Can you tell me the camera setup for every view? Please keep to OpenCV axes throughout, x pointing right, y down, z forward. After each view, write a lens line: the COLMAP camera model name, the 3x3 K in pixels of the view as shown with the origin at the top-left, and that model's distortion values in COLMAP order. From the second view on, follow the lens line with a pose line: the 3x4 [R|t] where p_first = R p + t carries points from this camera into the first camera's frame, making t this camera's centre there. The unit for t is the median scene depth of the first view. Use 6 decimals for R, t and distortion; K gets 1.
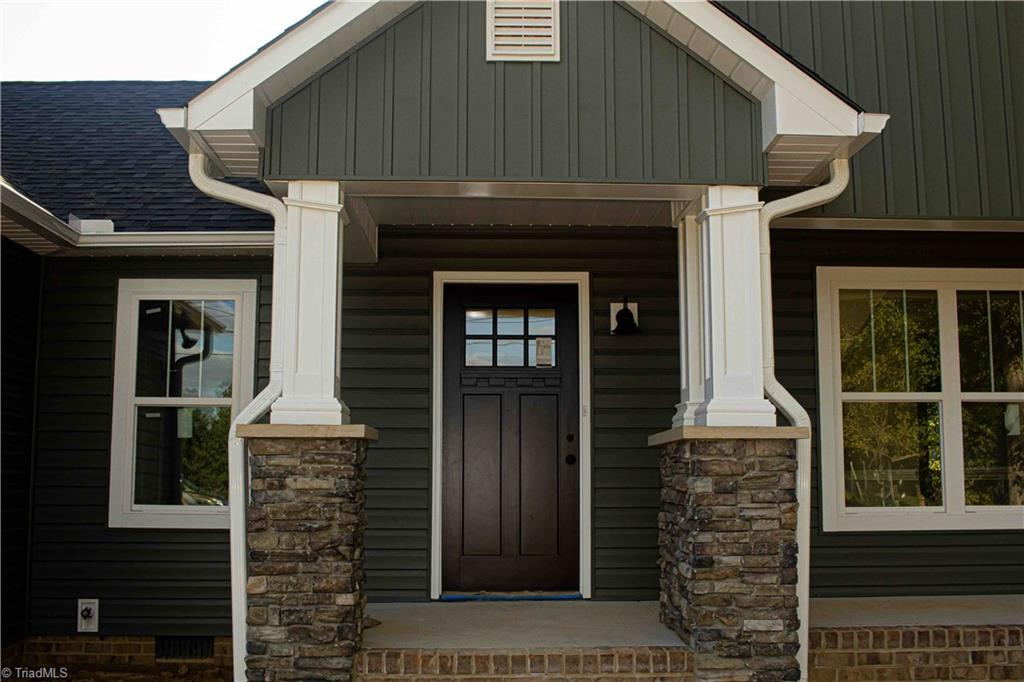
lens RADIAL K [[1147.1, 0, 512.0], [0, 1147.1, 341.0], [0, 0, 1]] dist [-0.085203, 0.009229]
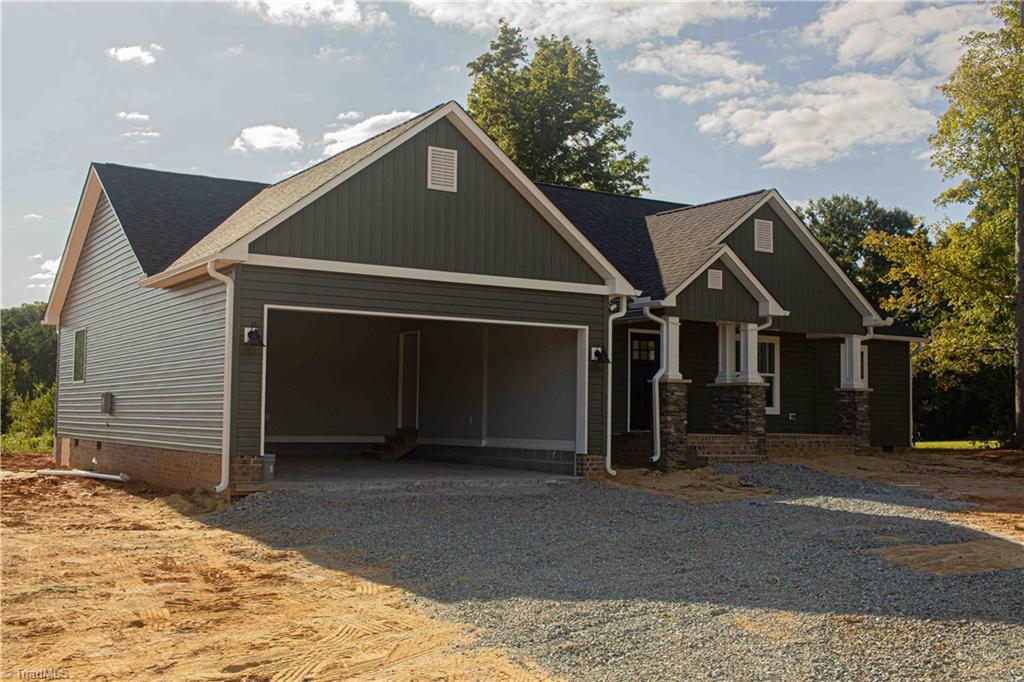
lens RADIAL K [[1147.1, 0, 512.0], [0, 1147.1, 341.0], [0, 0, 1]] dist [-0.085203, 0.009229]
pose [[0.855455, 0.045836, 0.515845, -2.685000], [-0.076125, 0.996385, 0.037708, -0.165001], [-0.512252, -0.071526, 0.855851, -2.085258]]
